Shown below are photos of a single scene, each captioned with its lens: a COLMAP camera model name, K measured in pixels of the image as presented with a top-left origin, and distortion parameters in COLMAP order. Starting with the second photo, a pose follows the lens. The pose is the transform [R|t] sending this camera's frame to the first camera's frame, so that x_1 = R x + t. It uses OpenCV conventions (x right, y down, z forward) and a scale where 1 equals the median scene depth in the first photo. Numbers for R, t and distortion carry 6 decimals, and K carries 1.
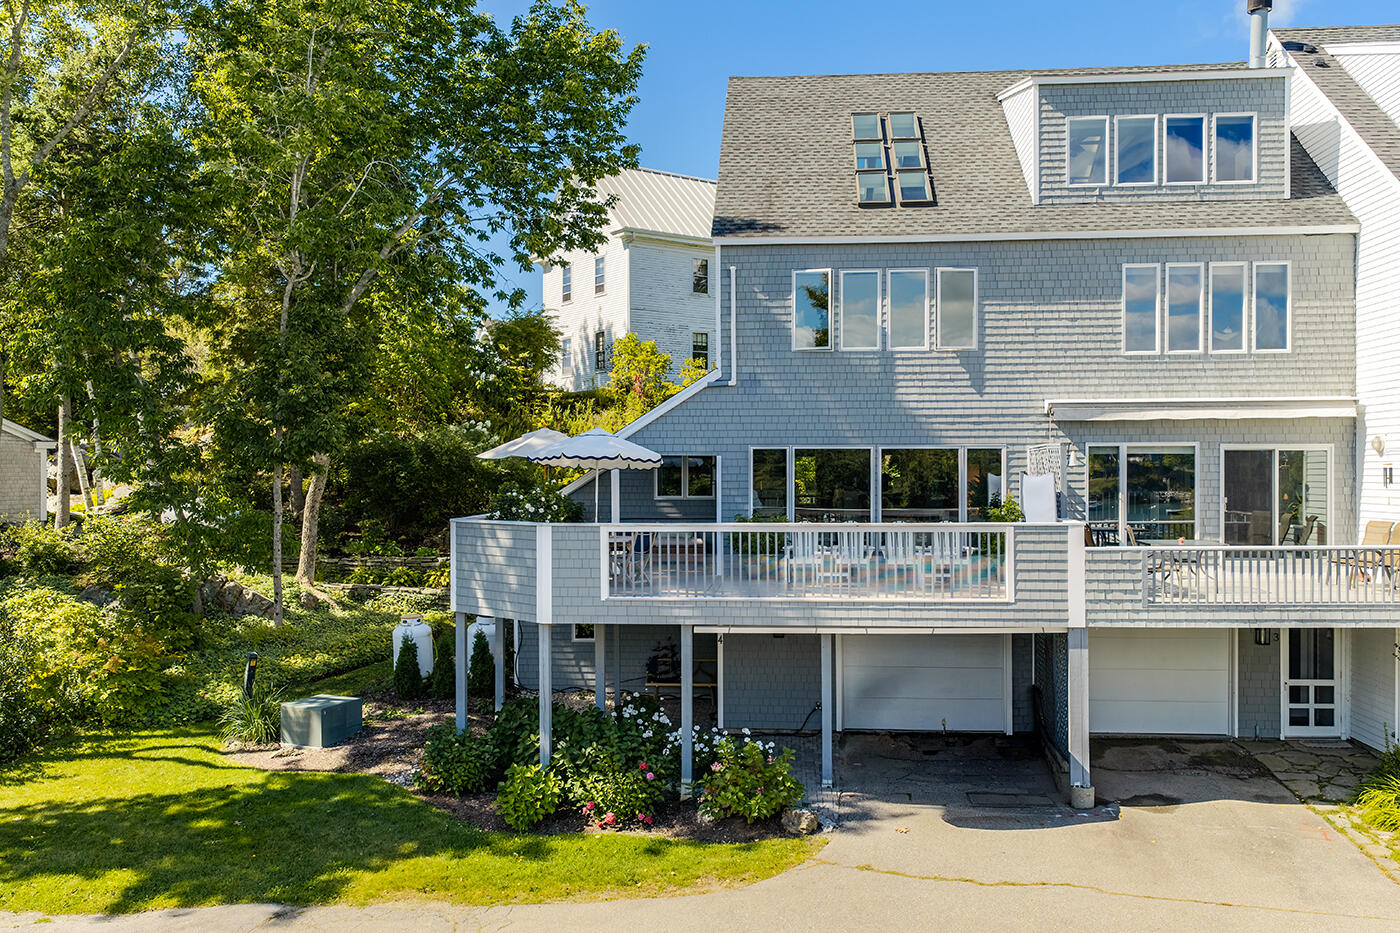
lens RADIAL K [[1190.3, 0, 700.0], [0, 1190.3, 466.5], [0, 0, 1]] dist [0.024810, -0.049294]
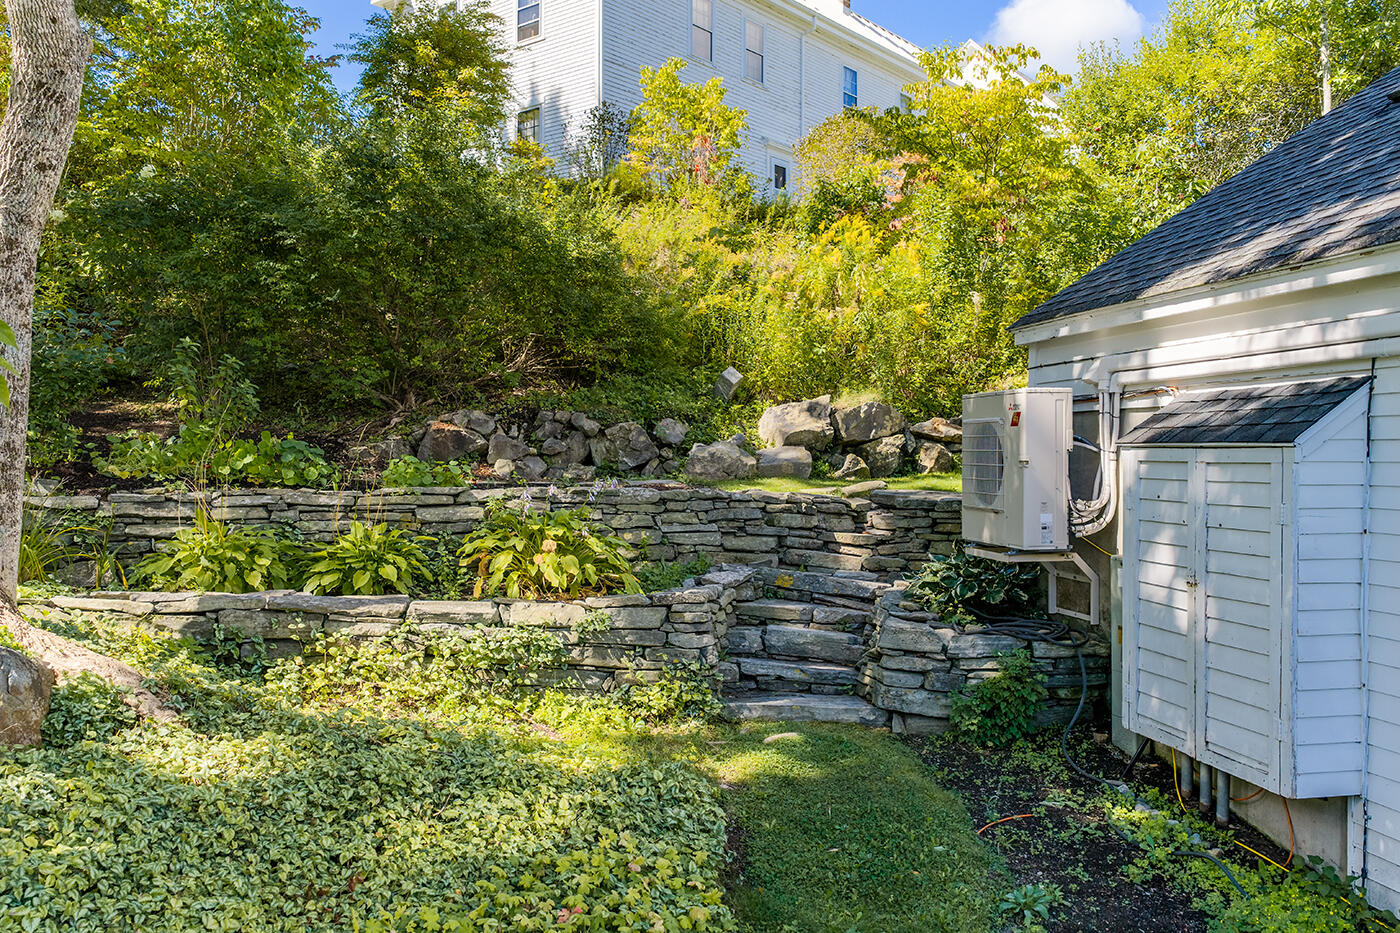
lens RADIAL K [[1177.1, 0, 686.1], [0, 1177.1, 458.2], [0, 0, 1]] dist [0.005649, -0.004986]
pose [[0.963627, 0.002209, 0.267243, -0.388818], [-0.004267, 0.999966, 0.007120, 0.104919], [-0.267218, -0.008002, 0.963603, 1.125098]]
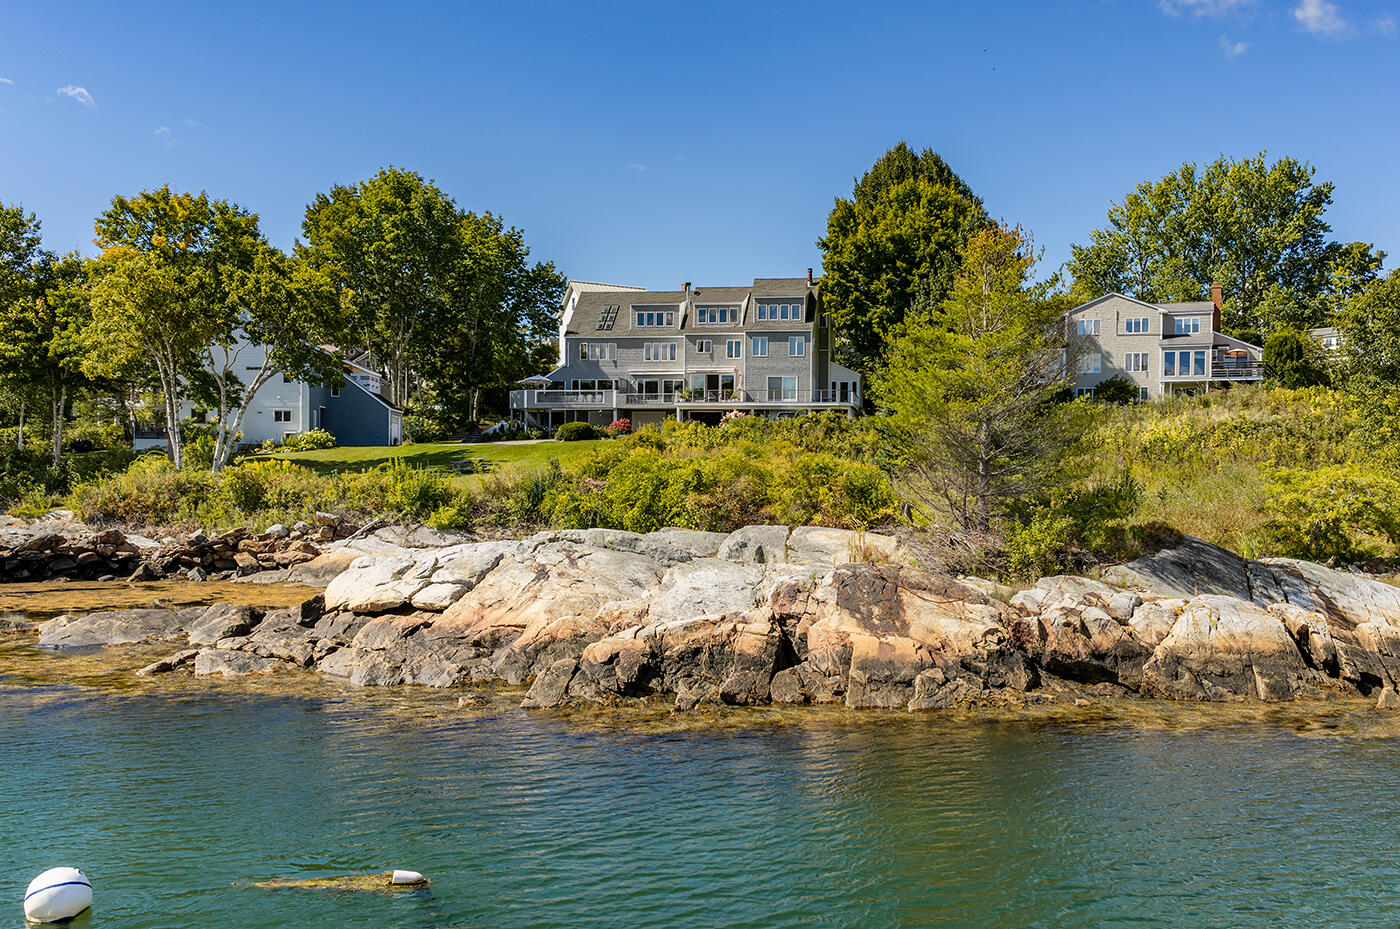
lens RADIAL K [[1270.1, 0, 752.2], [0, 1270.1, 462.3], [0, 0, 1]] dist [-0.004050, -0.001407]
pose [[0.998653, 0.008617, -0.051160, 1.070652], [-0.008209, 0.999933, 0.008189, 0.278922], [0.051228, -0.007758, 0.998657, -4.243582]]
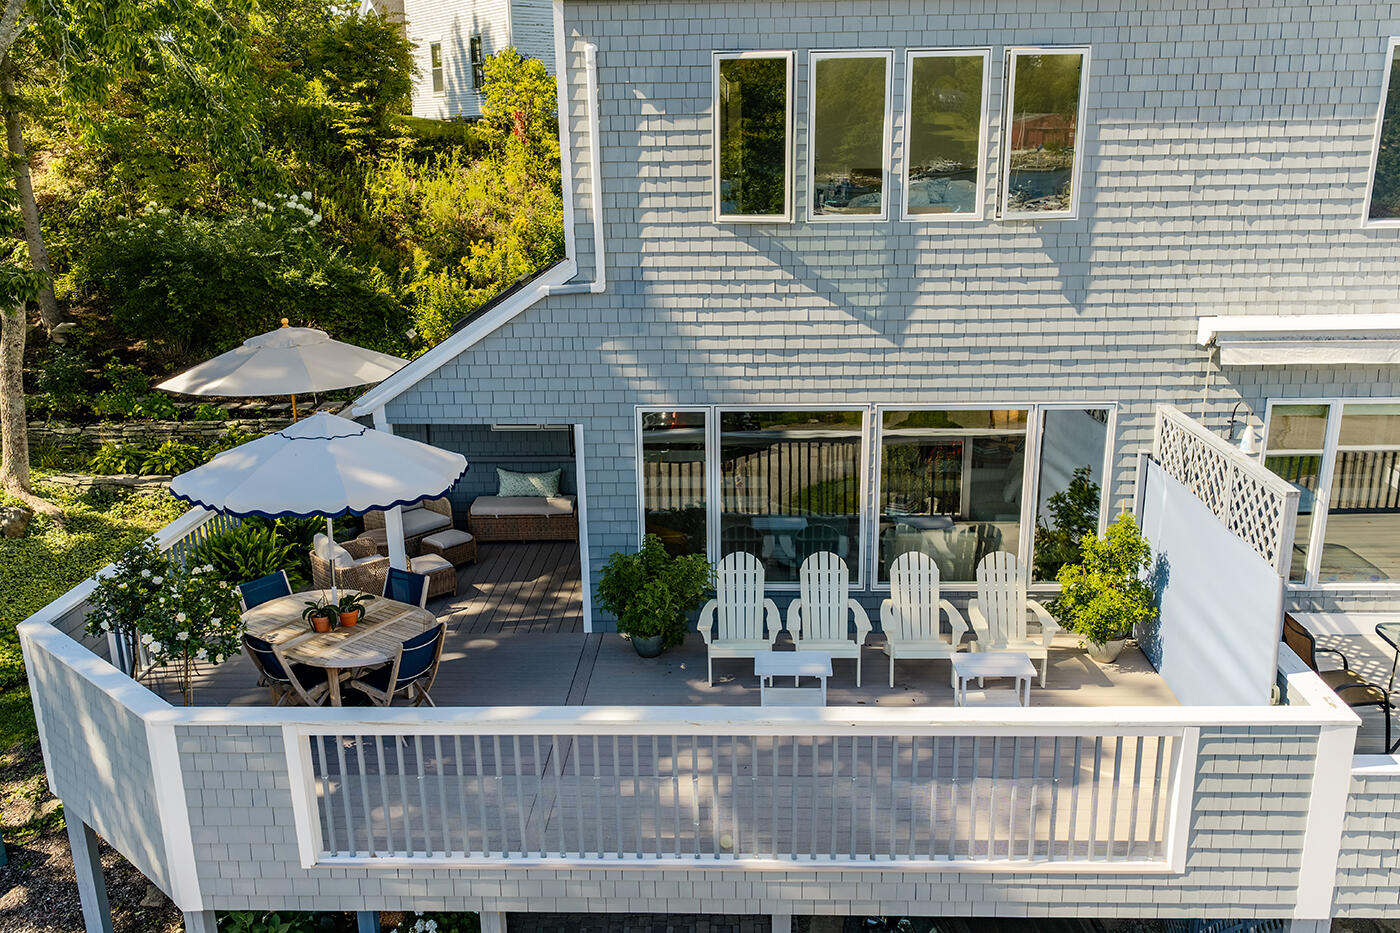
lens RADIAL K [[1158.9, 0, 700.0], [0, 1158.9, 466.5], [0, 0, 1]] dist [0.012986, -0.005706]
pose [[0.998744, -0.027293, 0.042018, 0.048866], [0.014318, 0.959108, 0.282679, -0.139484], [-0.048015, -0.281722, 0.958294, 0.506744]]
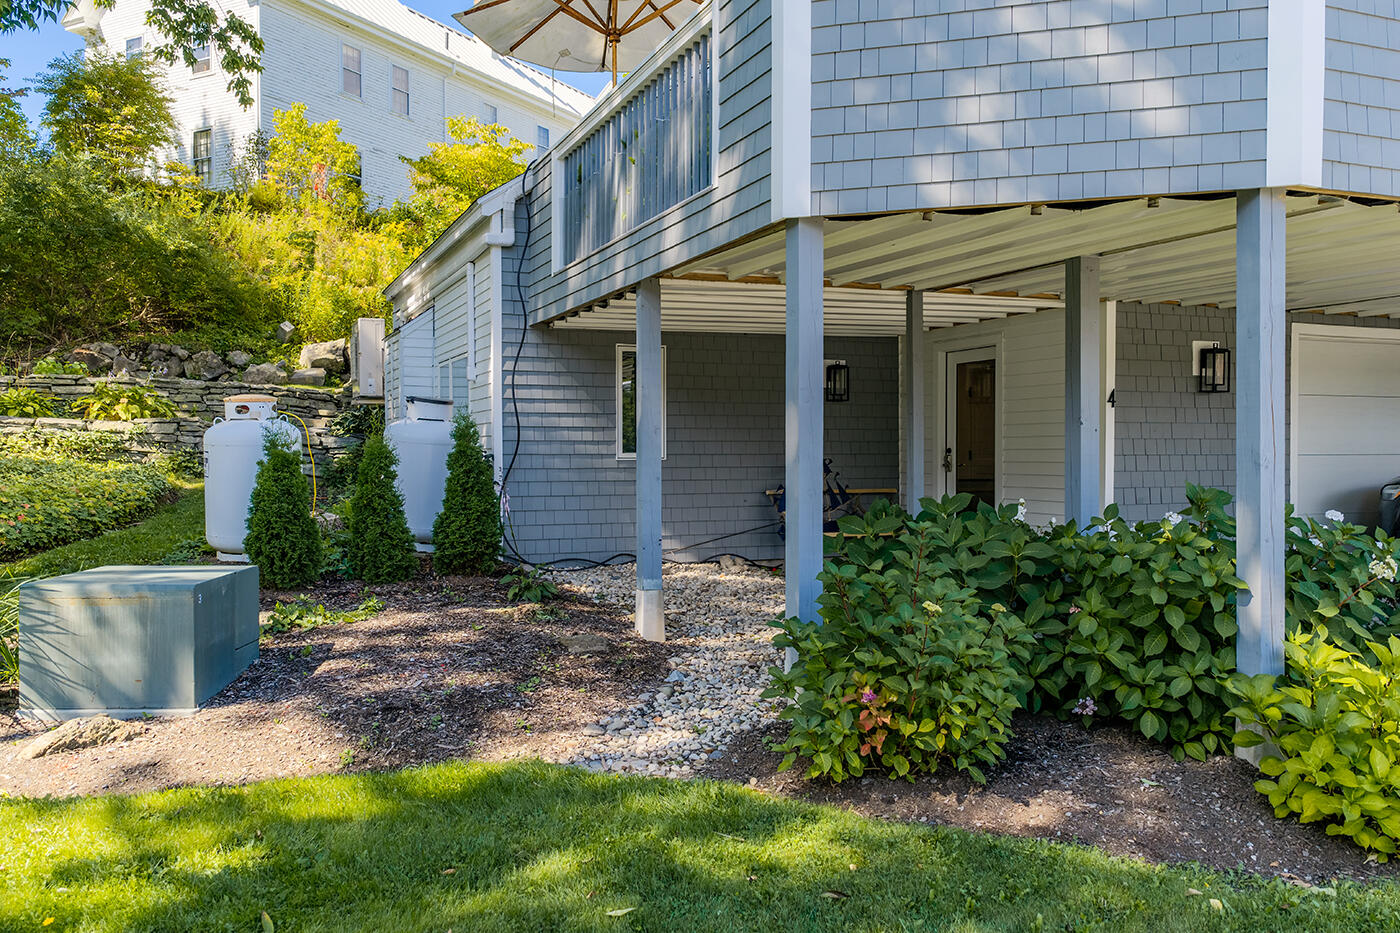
lens RADIAL K [[1158.9, 0, 700.0], [0, 1158.9, 466.5], [0, 0, 1]] dist [0.012986, -0.005706]
pose [[0.887209, -0.008253, 0.461295, -0.342851], [0.000666, 0.999862, 0.016607, 0.168581], [-0.461368, -0.014426, 0.887091, 0.677464]]
